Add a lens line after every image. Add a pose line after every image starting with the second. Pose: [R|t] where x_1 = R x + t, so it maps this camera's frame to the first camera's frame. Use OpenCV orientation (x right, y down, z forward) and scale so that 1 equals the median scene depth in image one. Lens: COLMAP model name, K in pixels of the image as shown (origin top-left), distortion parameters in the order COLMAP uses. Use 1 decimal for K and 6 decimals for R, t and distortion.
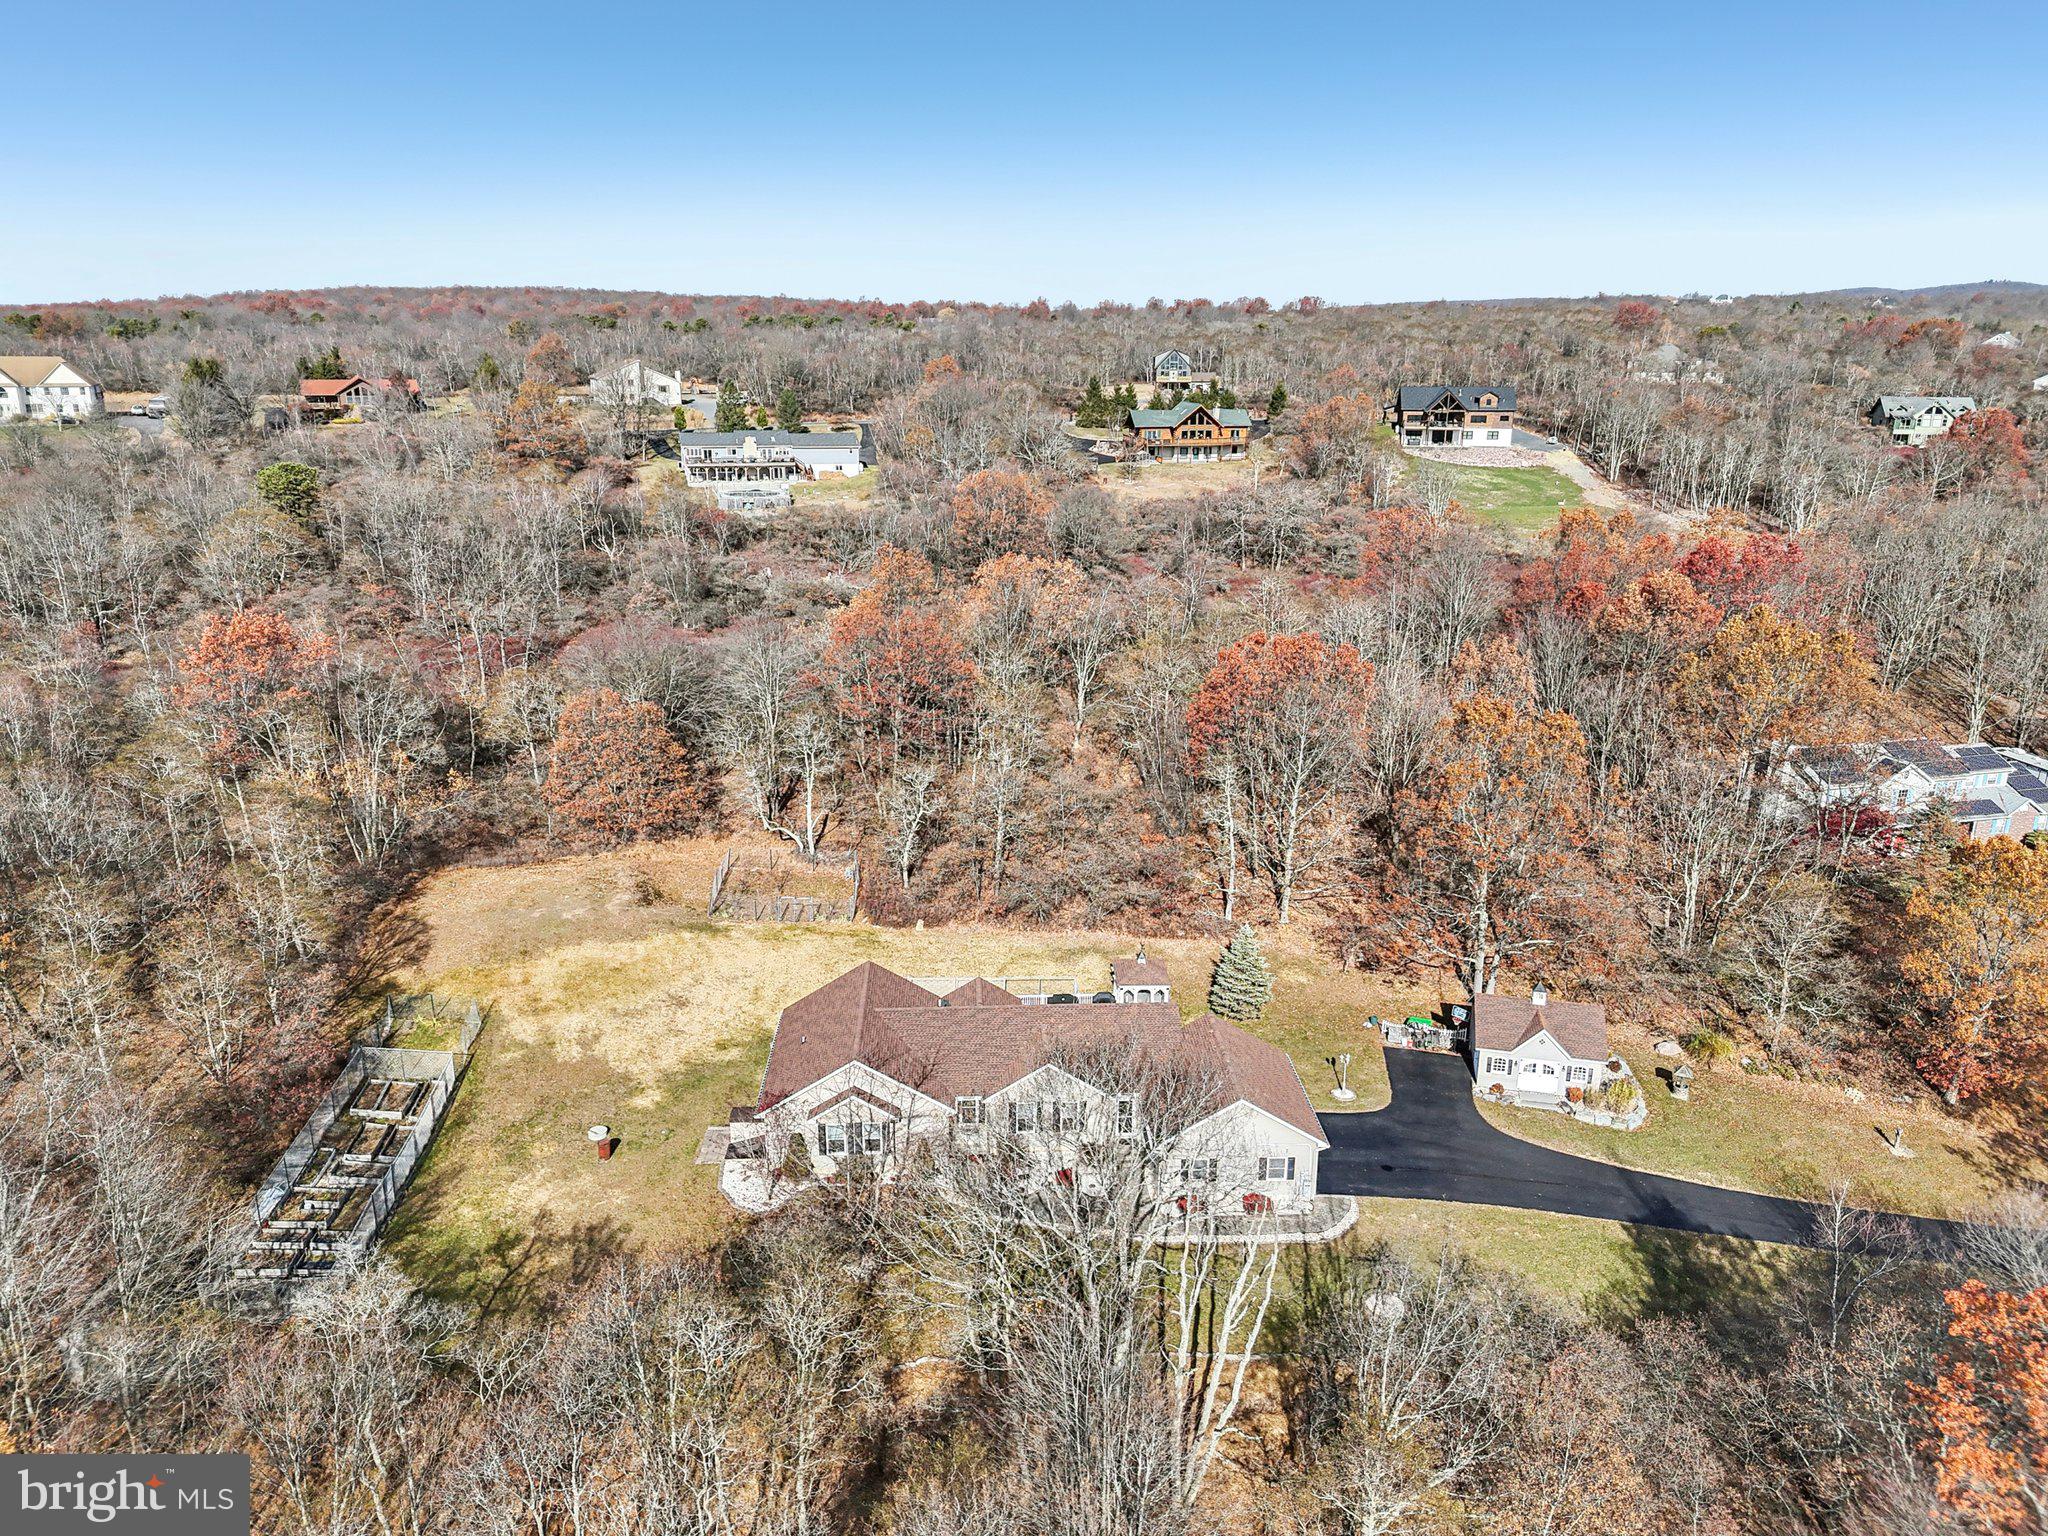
lens RADIAL K [[1433.9, 0, 1029.0], [0, 1433.9, 756.4], [0, 0, 1]] dist [0.091846, -0.104475]
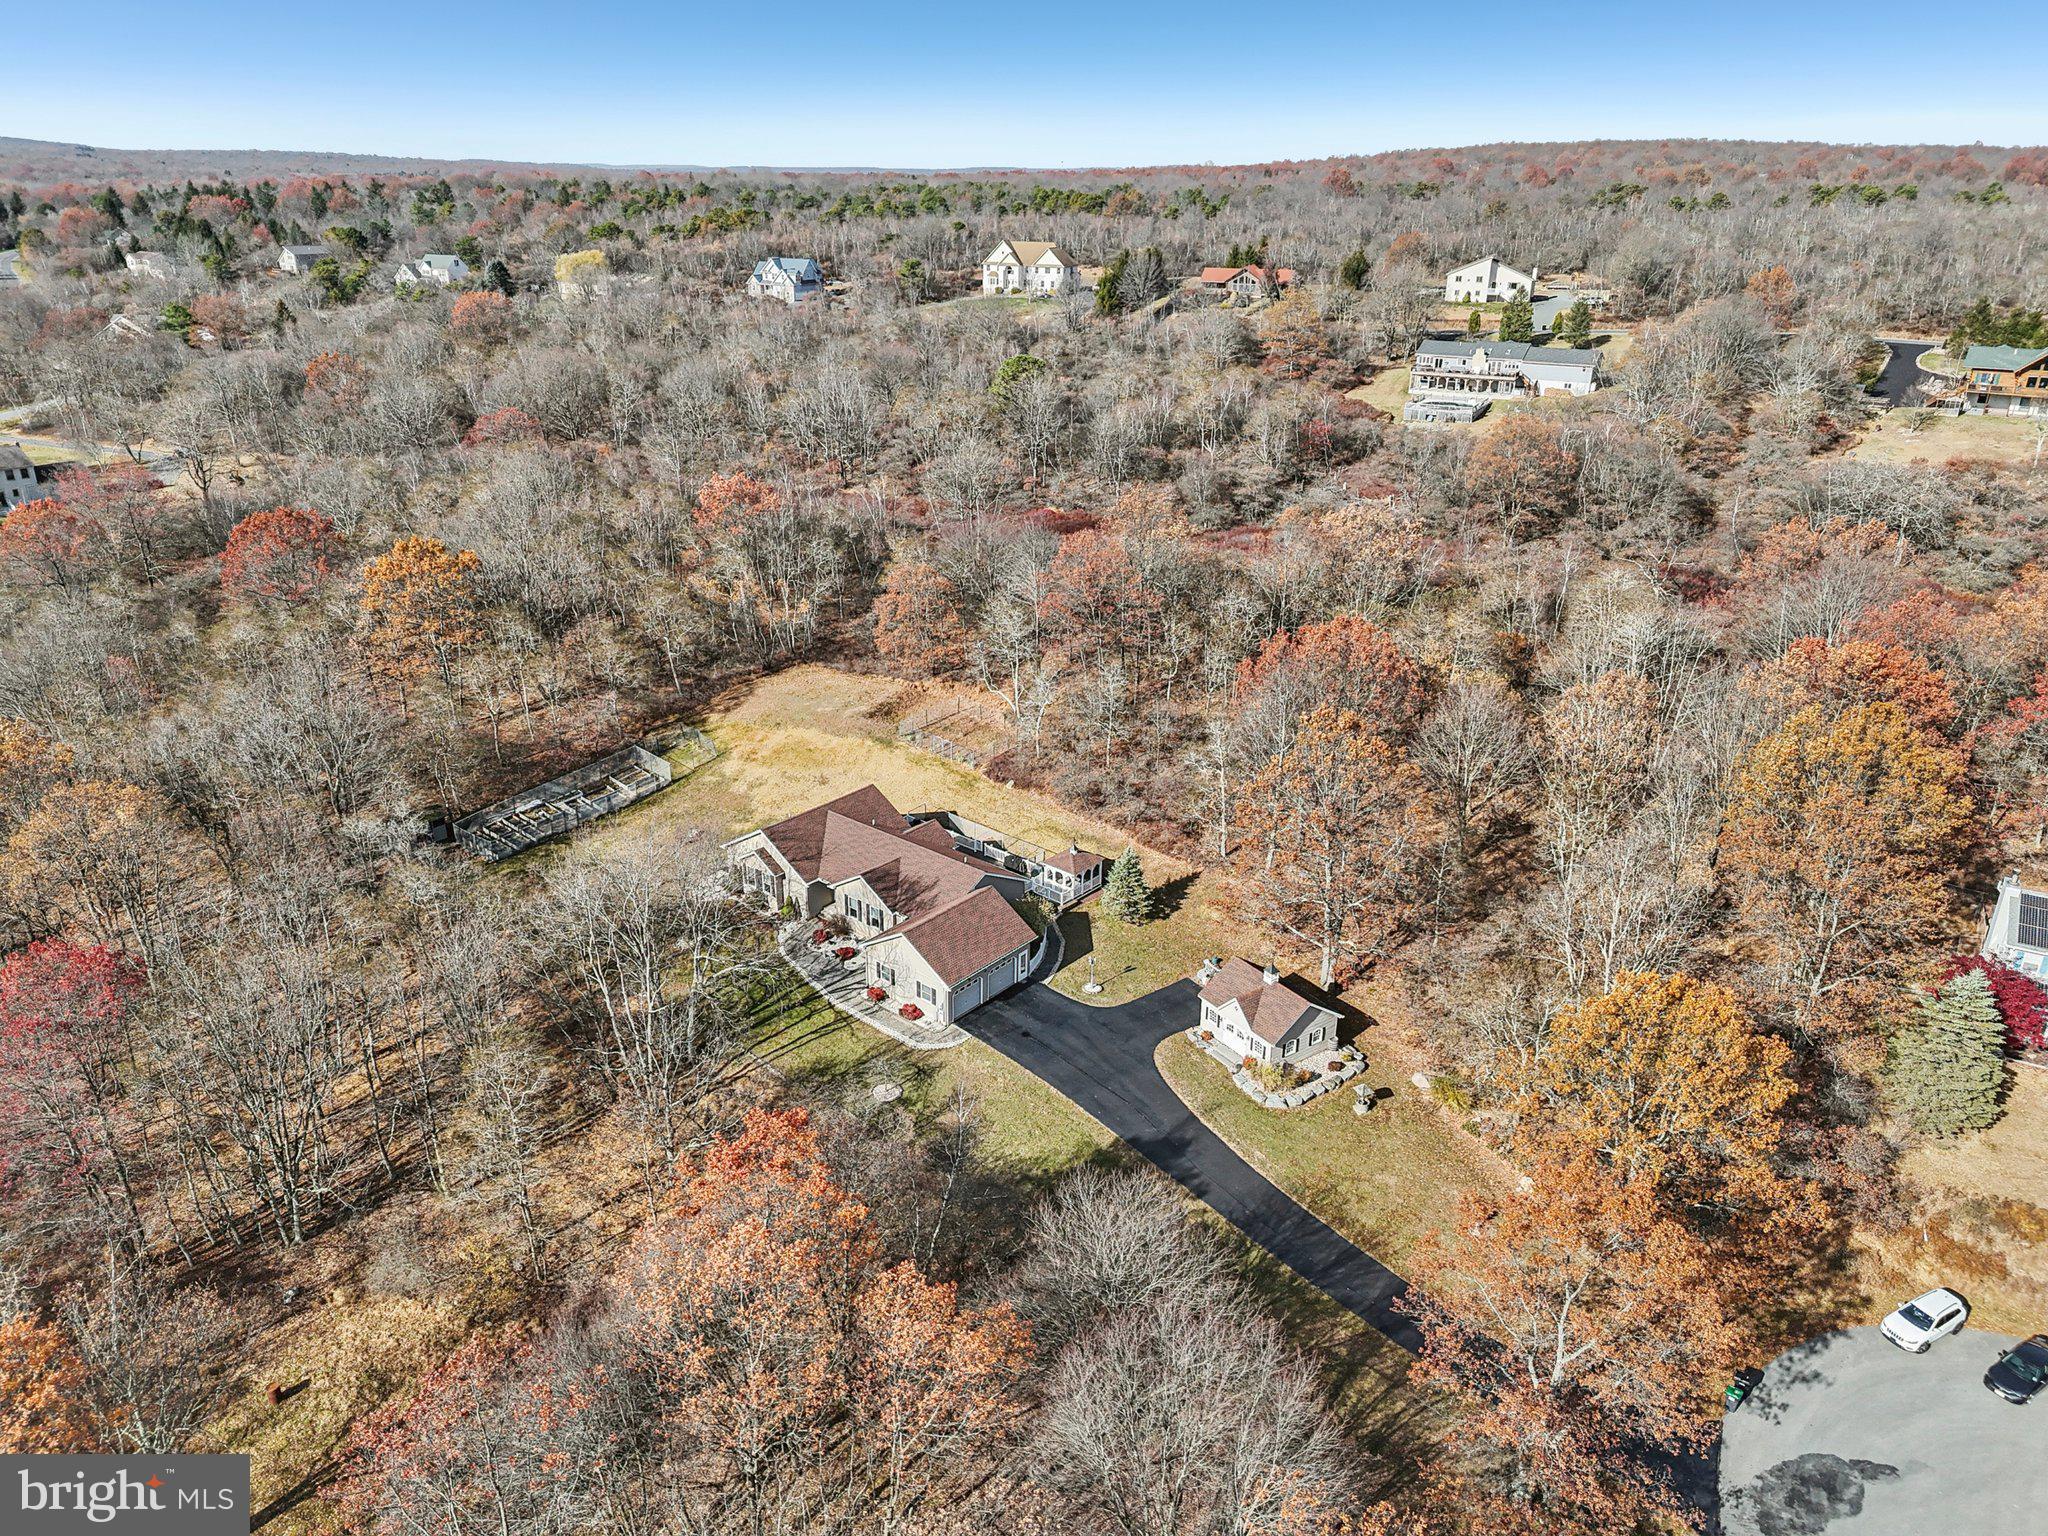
lens RADIAL K [[1439.6, 0, 1024.0], [0, 1439.6, 768.0], [0, 0, 1]] dist [0.068008, -0.059054]
pose [[0.727543, 0.264948, -0.632838, 0.909267], [-0.199158, 0.964262, 0.174742, -0.152607], [0.656519, -0.001098, 0.754308, 0.032290]]
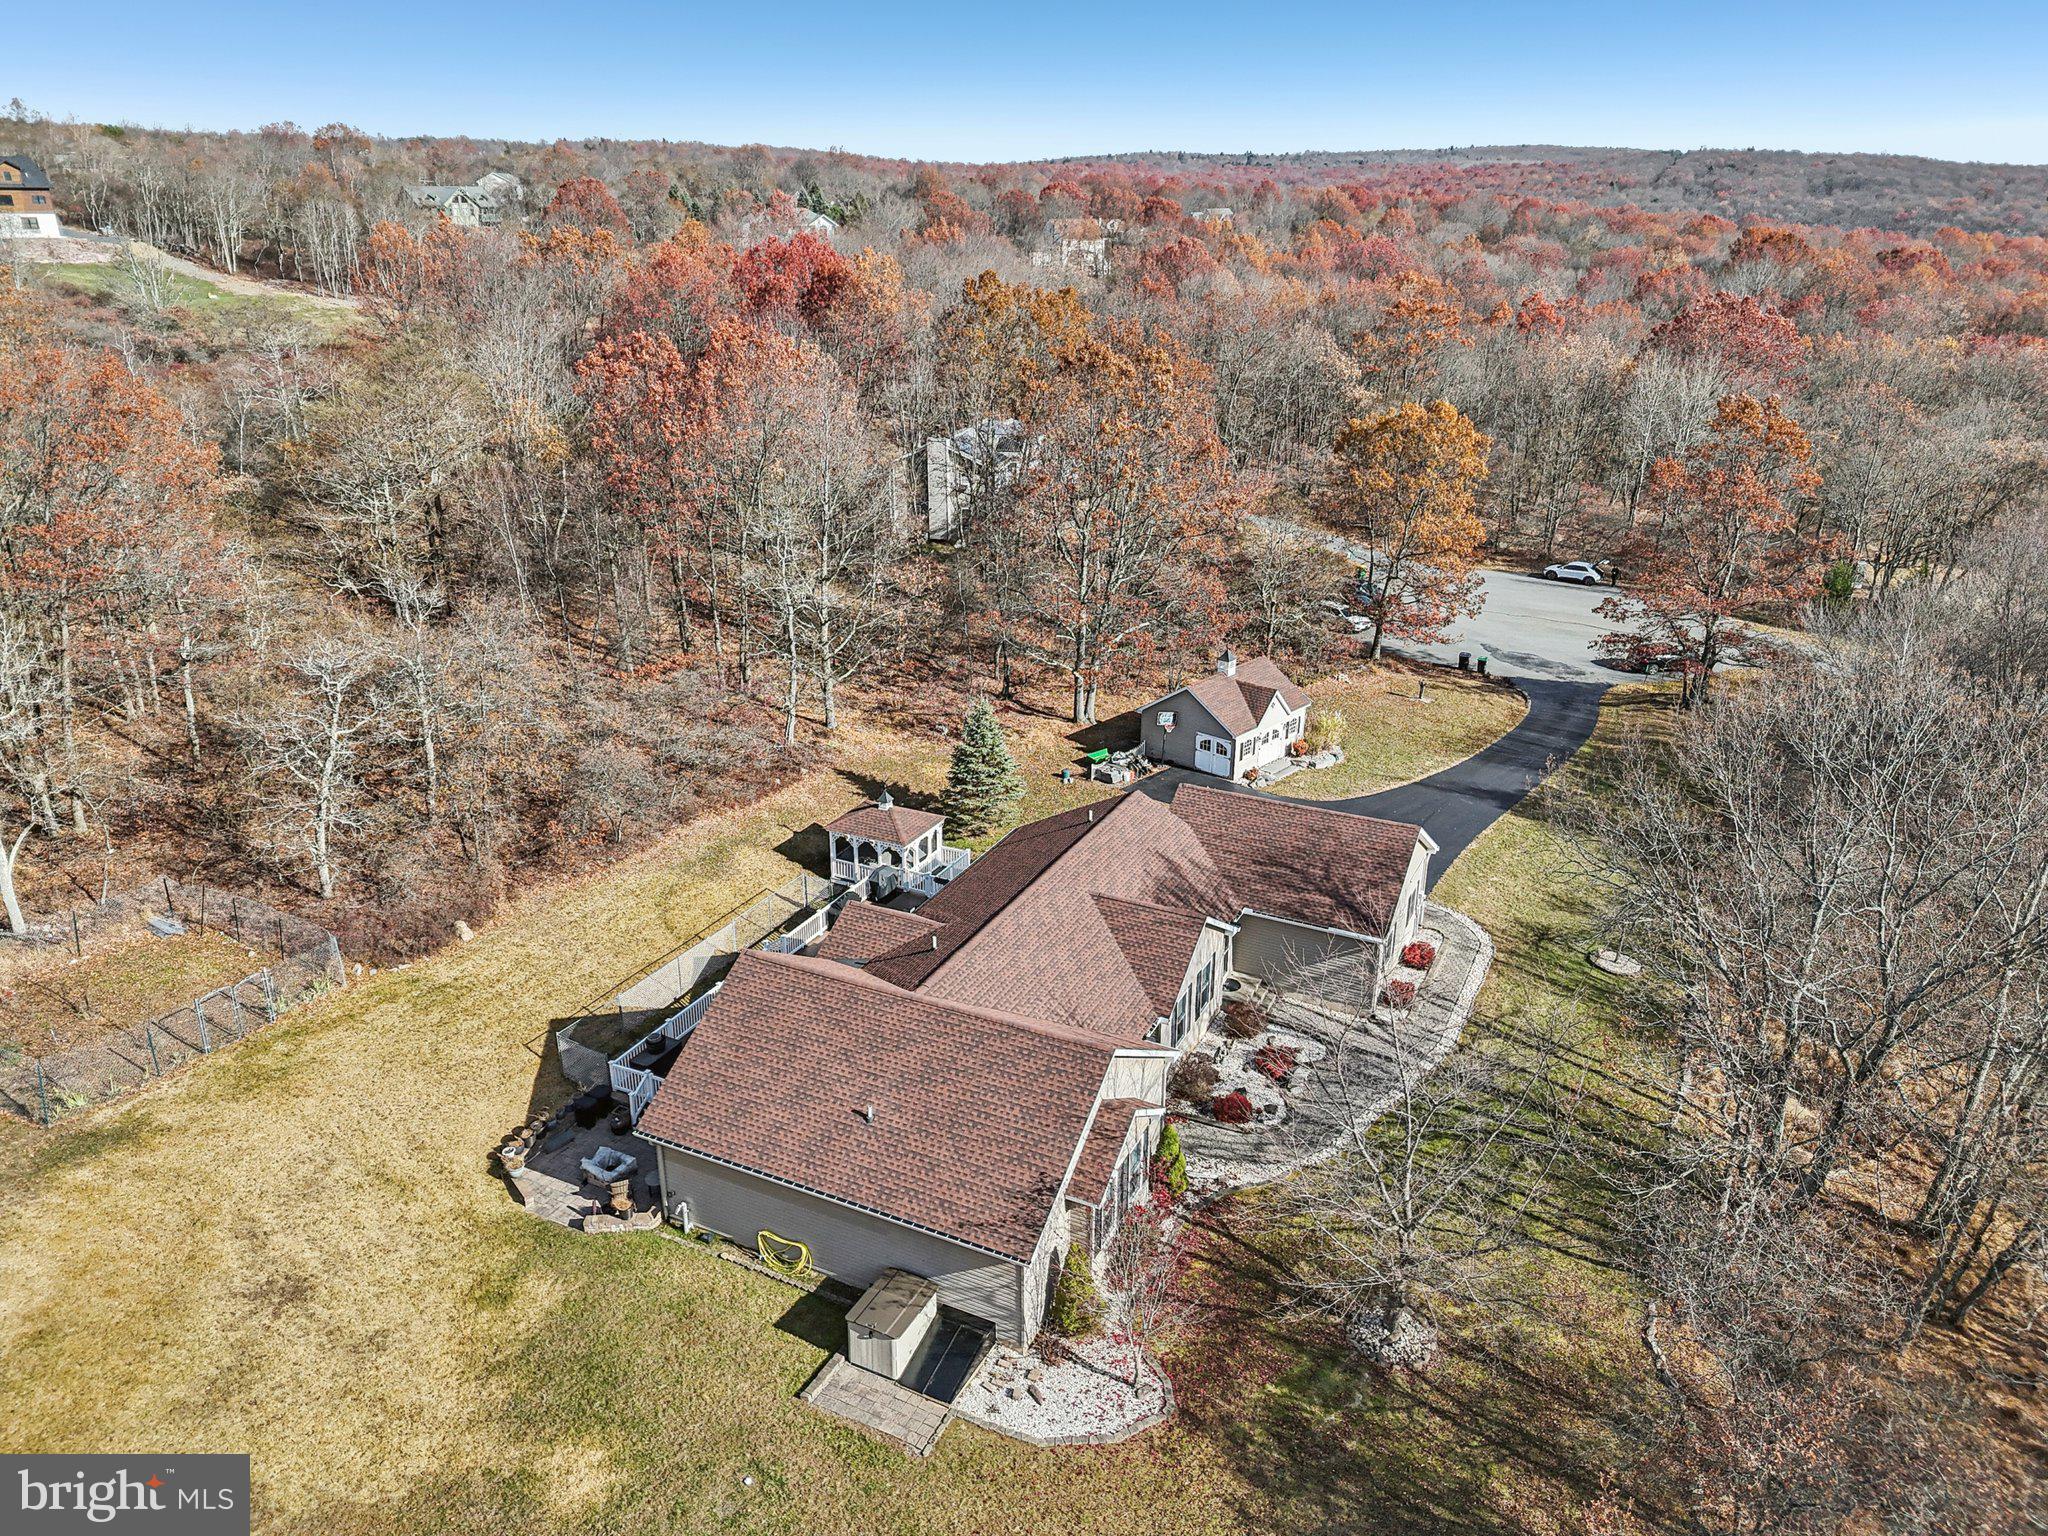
lens RADIAL K [[1433.9, 0, 1029.0], [0, 1433.9, 756.4], [0, 0, 1]] dist [0.091846, -0.104475]
pose [[0.487447, -0.317524, 0.813372, -0.461929], [0.246056, 0.943735, 0.220955, -0.008149], [-0.837766, 0.092431, 0.538149, 0.654446]]
